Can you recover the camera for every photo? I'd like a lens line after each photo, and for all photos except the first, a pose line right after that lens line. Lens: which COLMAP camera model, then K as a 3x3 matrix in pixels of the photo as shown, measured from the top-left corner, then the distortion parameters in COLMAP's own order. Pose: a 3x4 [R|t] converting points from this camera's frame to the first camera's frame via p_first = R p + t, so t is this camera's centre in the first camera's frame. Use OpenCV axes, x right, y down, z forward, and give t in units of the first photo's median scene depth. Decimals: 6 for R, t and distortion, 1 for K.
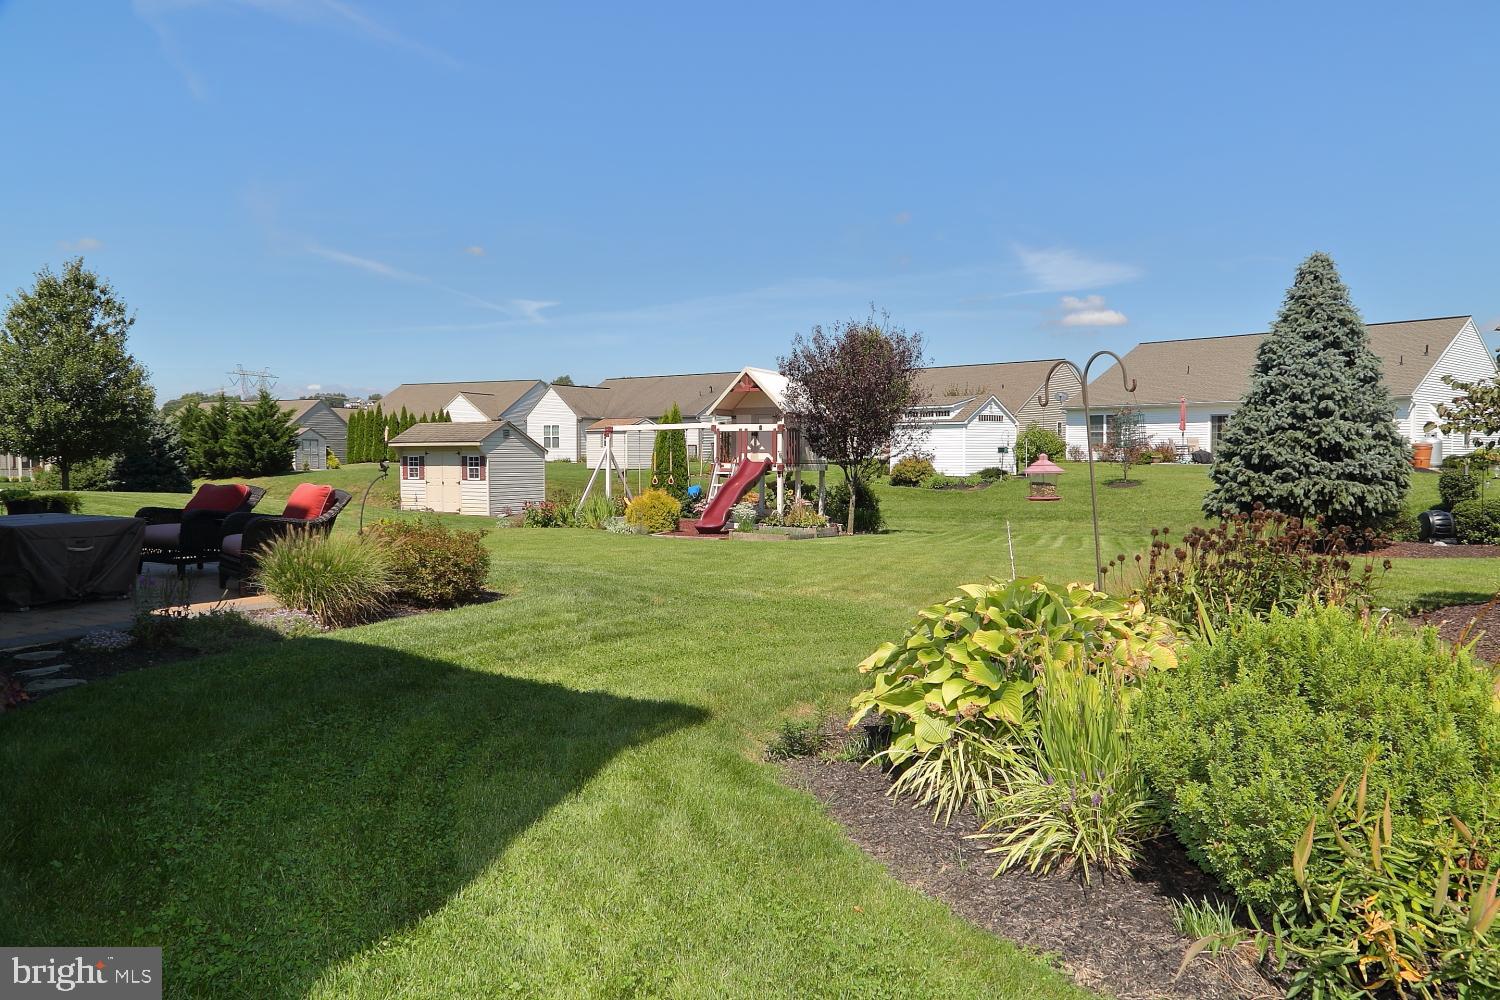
lens RADIAL K [[1018.0, 0, 750.0], [0, 1018.0, 500.0], [0, 0, 1]] dist [-0.133409, 0.073433]
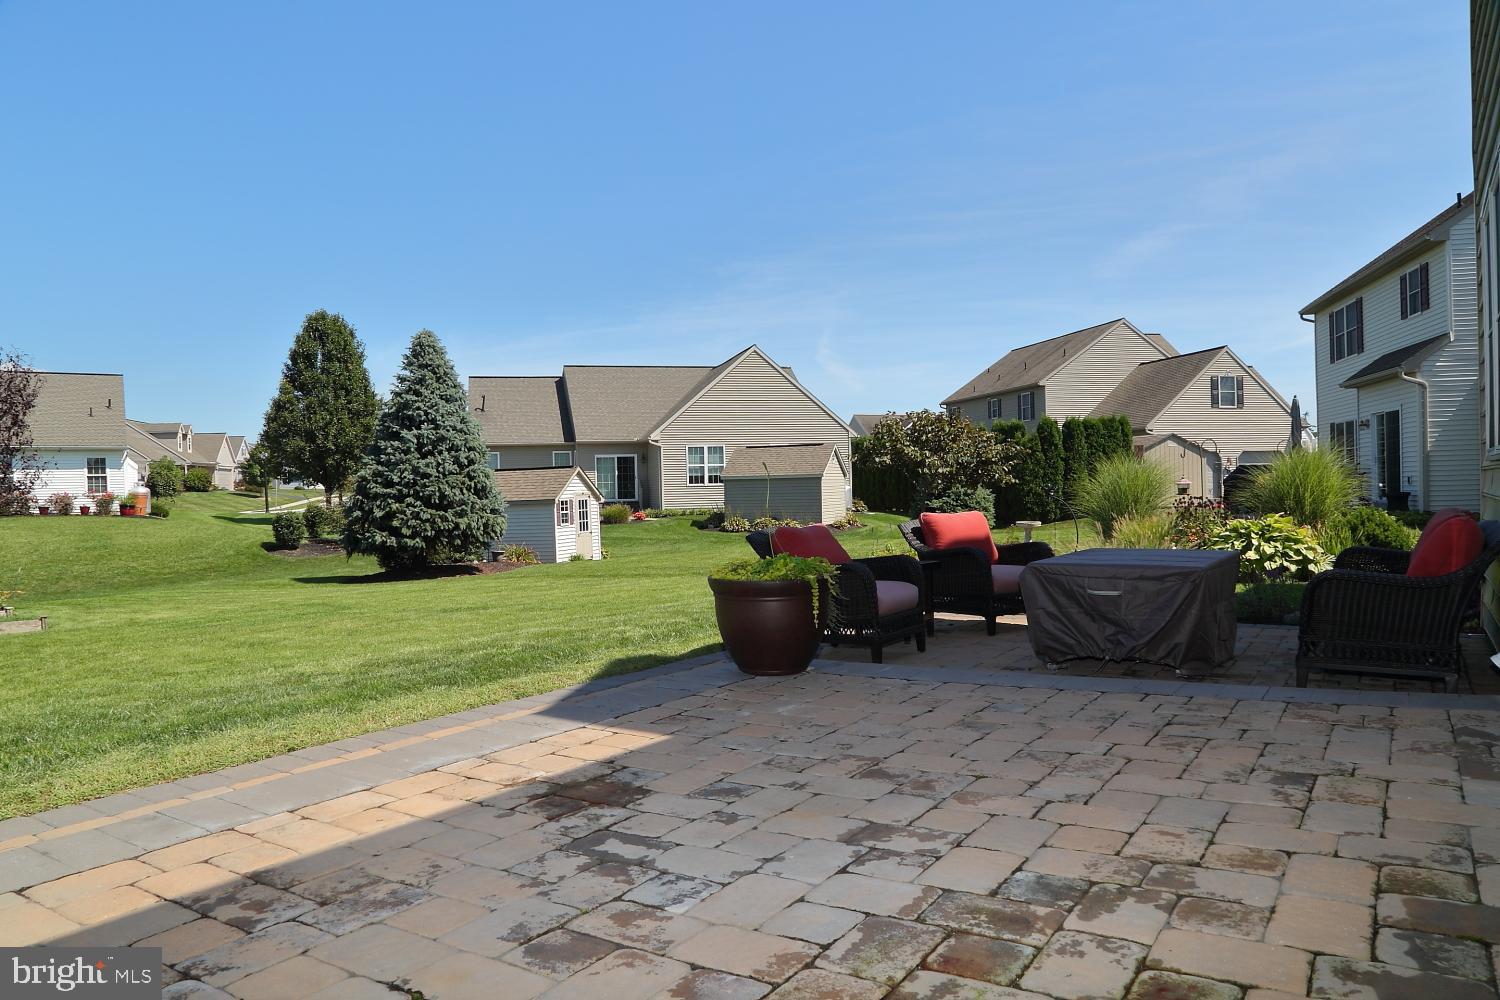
lens RADIAL K [[1018.0, 0, 750.0], [0, 1018.0, 500.0], [0, 0, 1]] dist [-0.133409, 0.073433]
pose [[0.045036, -0.009288, 0.998942, -0.536049], [0.068198, 0.997653, 0.006202, -0.017779], [-0.996655, 0.067846, 0.045564, 0.455668]]
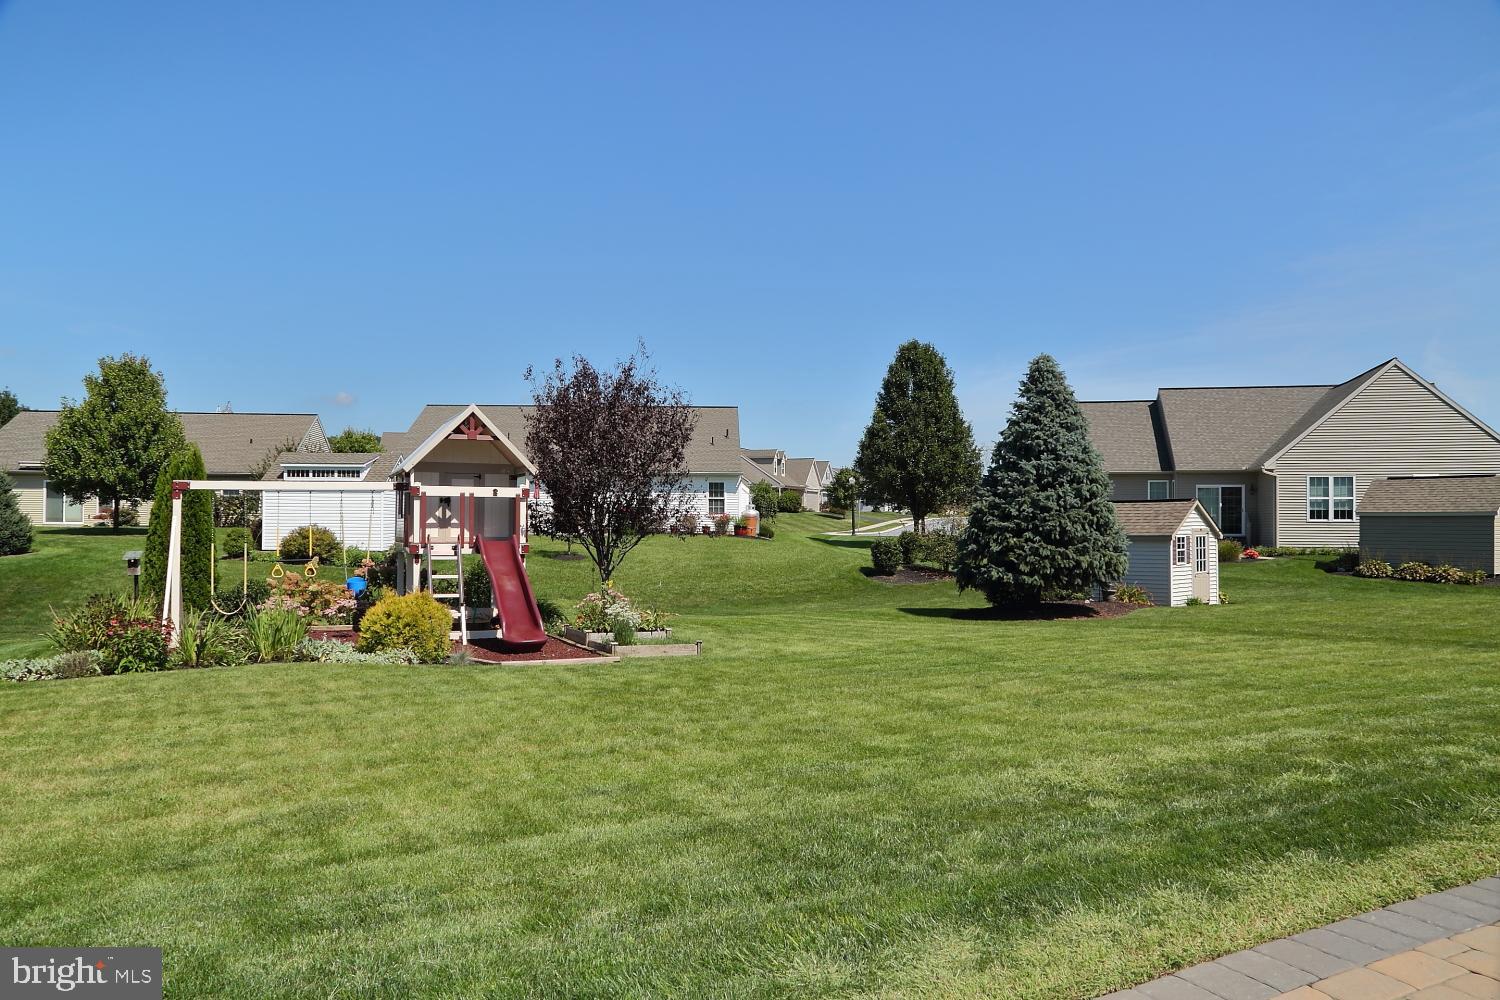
lens RADIAL K [[1018.0, 0, 750.0], [0, 1018.0, 500.0], [0, 0, 1]] dist [-0.133409, 0.073433]
pose [[0.554115, 0.020174, 0.832196, -0.489186], [0.033359, 0.998365, -0.046414, -0.031387], [-0.831772, 0.053480, 0.552536, 0.528131]]
